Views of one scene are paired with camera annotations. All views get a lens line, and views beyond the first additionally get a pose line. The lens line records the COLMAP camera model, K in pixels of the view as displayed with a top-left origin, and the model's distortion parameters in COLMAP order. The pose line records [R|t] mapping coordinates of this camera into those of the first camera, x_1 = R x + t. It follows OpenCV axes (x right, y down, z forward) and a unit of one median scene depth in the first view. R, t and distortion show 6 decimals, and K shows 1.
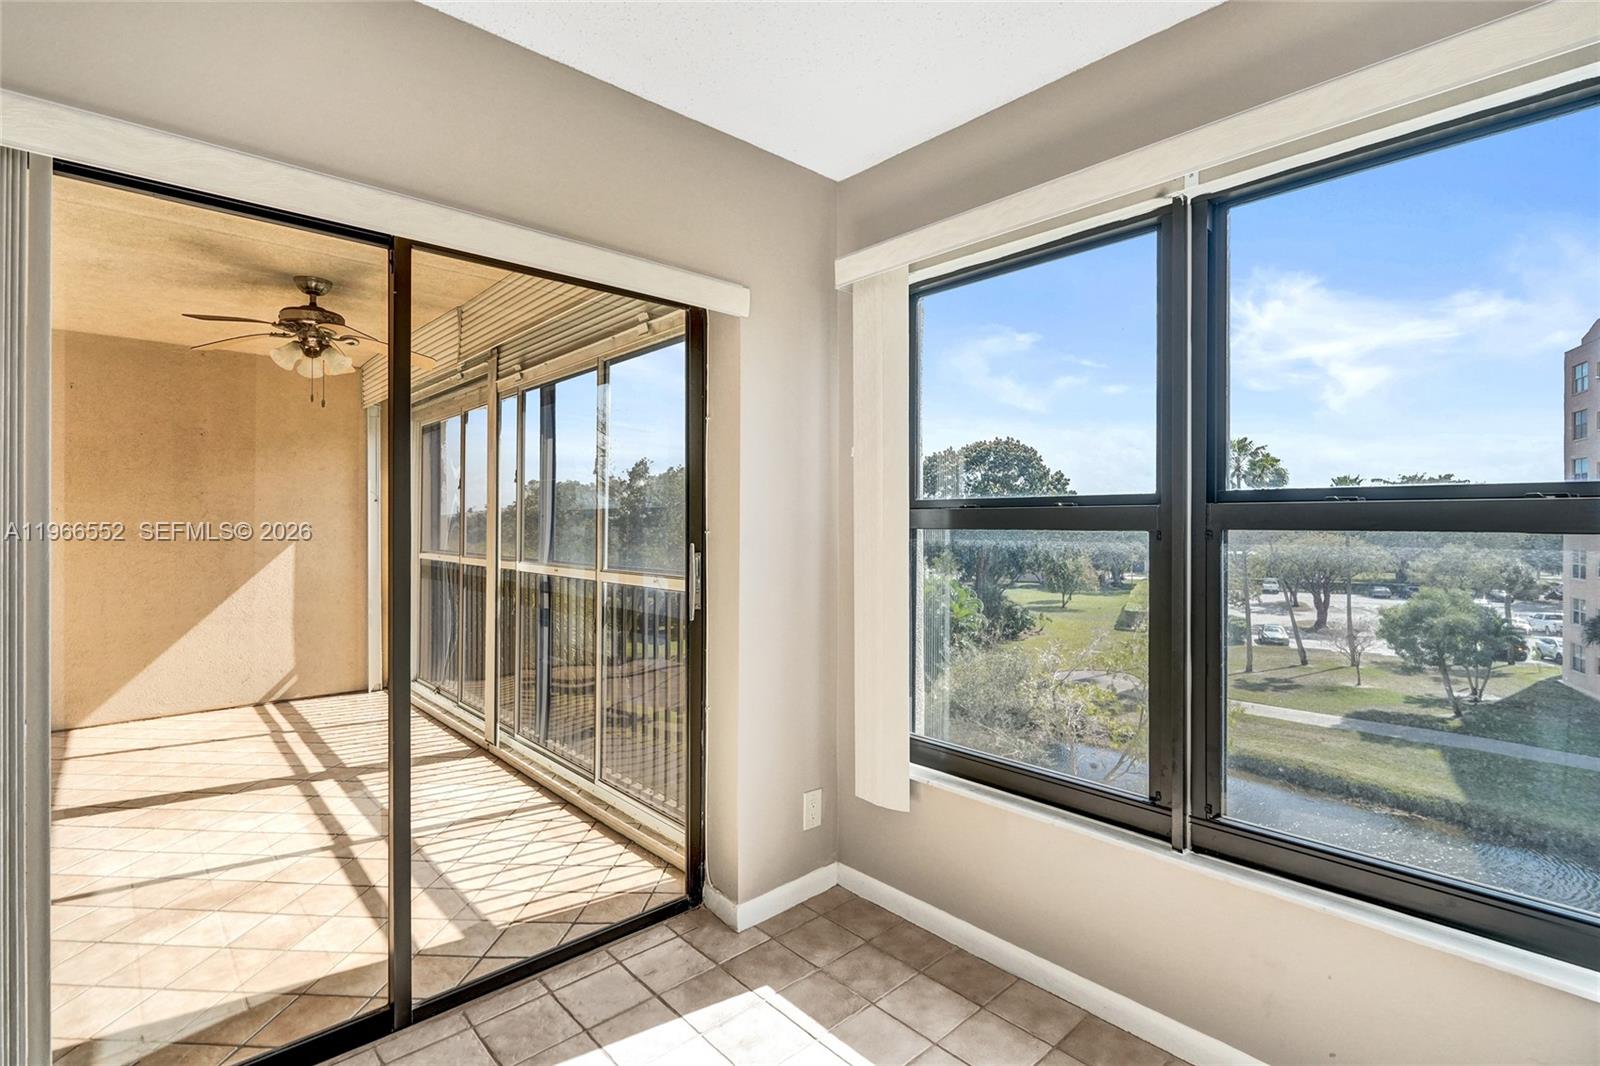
lens RADIAL K [[740.1, 0, 816.0], [0, 740.1, 522.8], [0, 0, 1]] dist [0.013251, -0.000808]
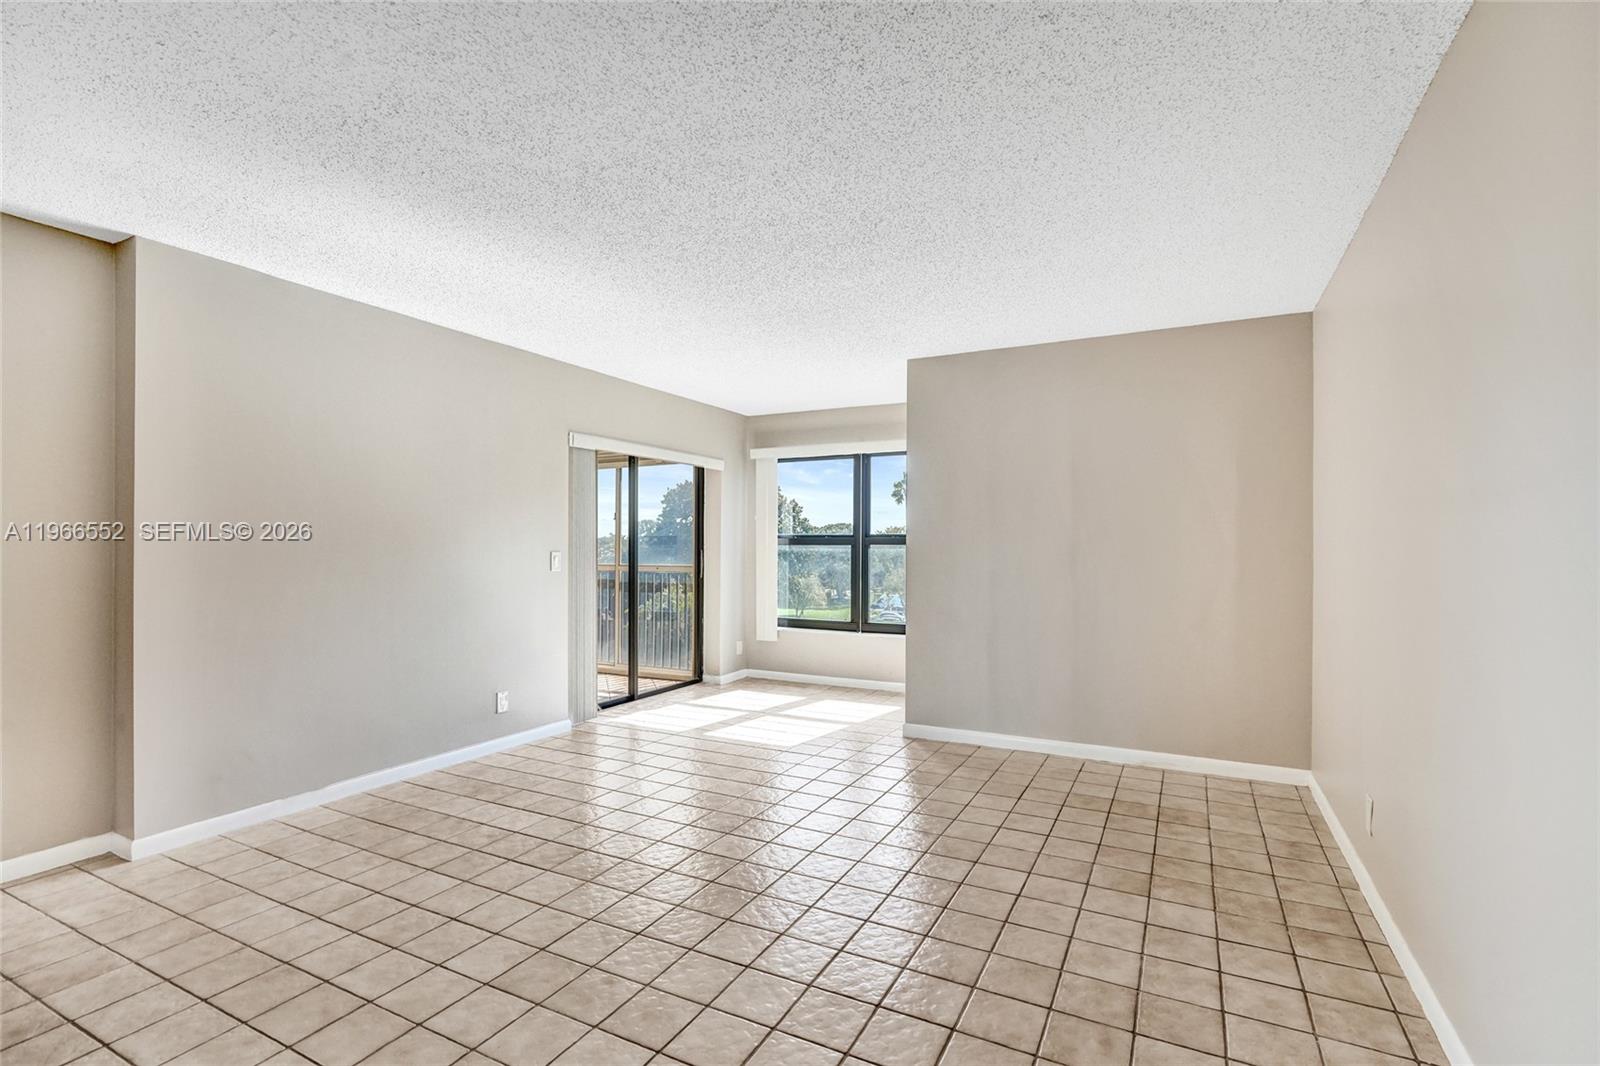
lens RADIAL K [[732.8, 0, 821.0], [0, 732.8, 544.2], [0, 0, 1]] dist [-0.001226, 0.000224]
pose [[0.936532, 0.001588, 0.350577, -0.700117], [-0.000861, 0.999997, -0.002231, 0.011566], [-0.350580, 0.001787, 0.936531, -1.707338]]
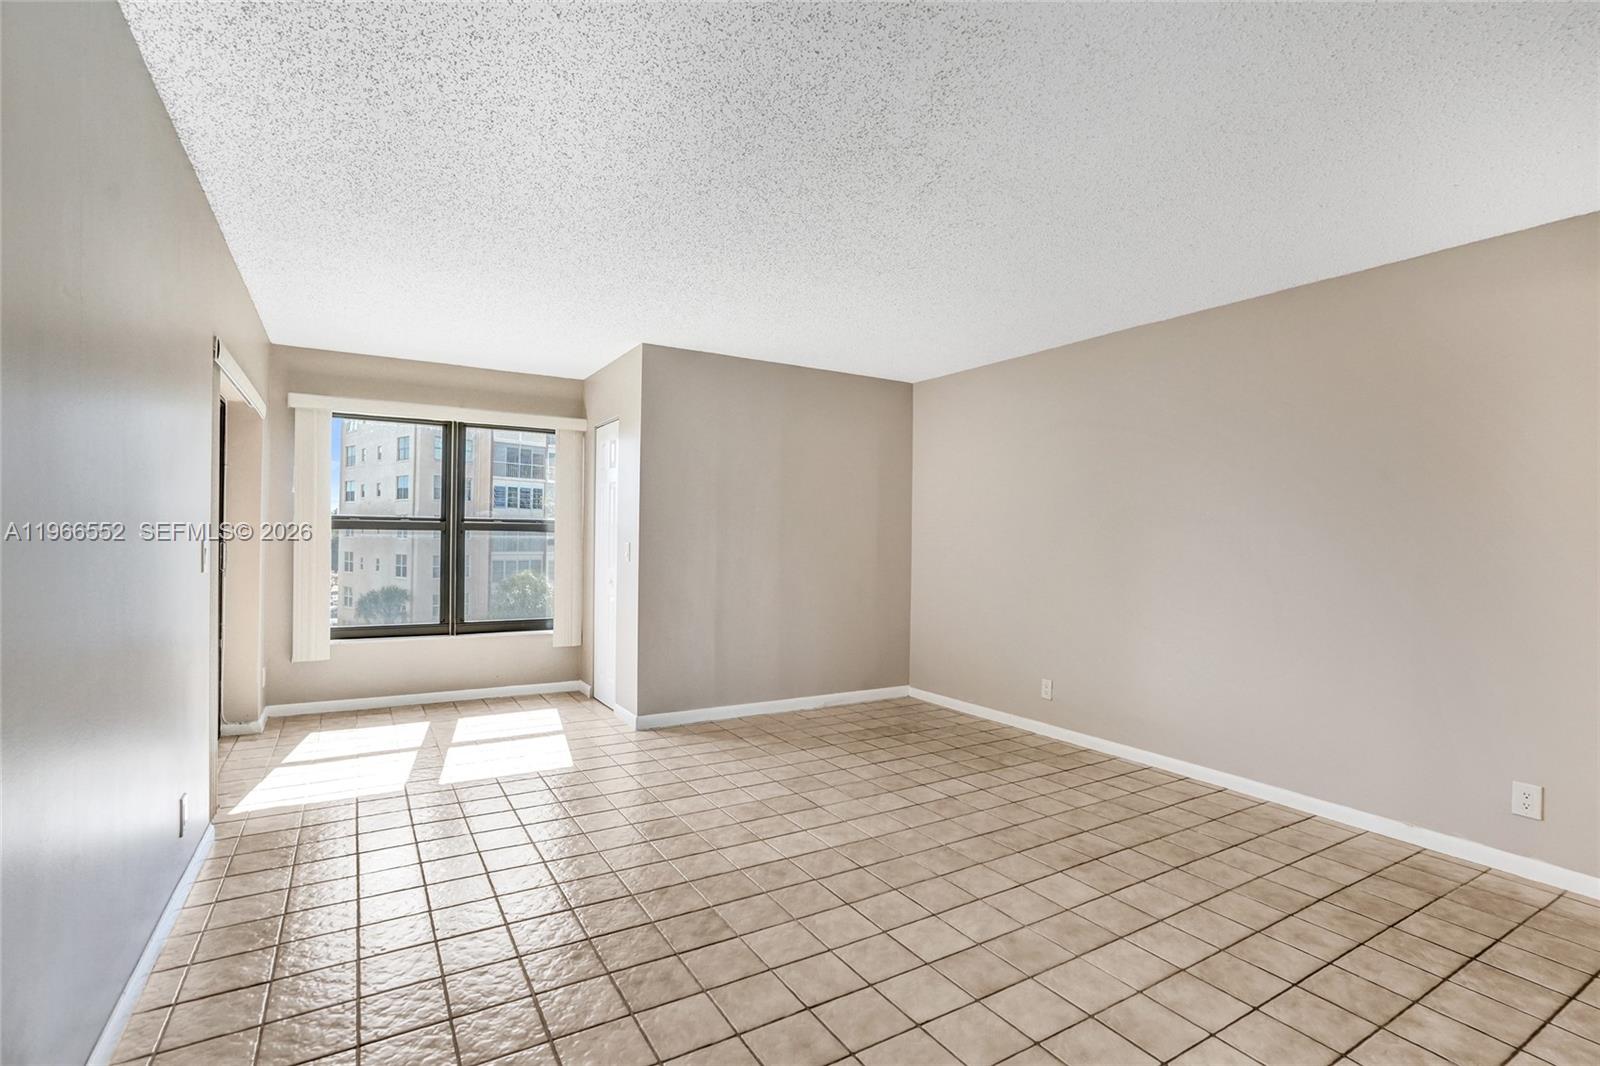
lens RADIAL K [[733.7, 0, 800.0], [0, 733.7, 533.0], [0, 0, 1]] dist [-0.020029, 0.000017]
pose [[0.208396, 0.007154, 0.978018, -1.590013], [-0.014346, 0.999888, -0.004257, 0.009465], [-0.977939, -0.013143, 0.208475, -0.750402]]
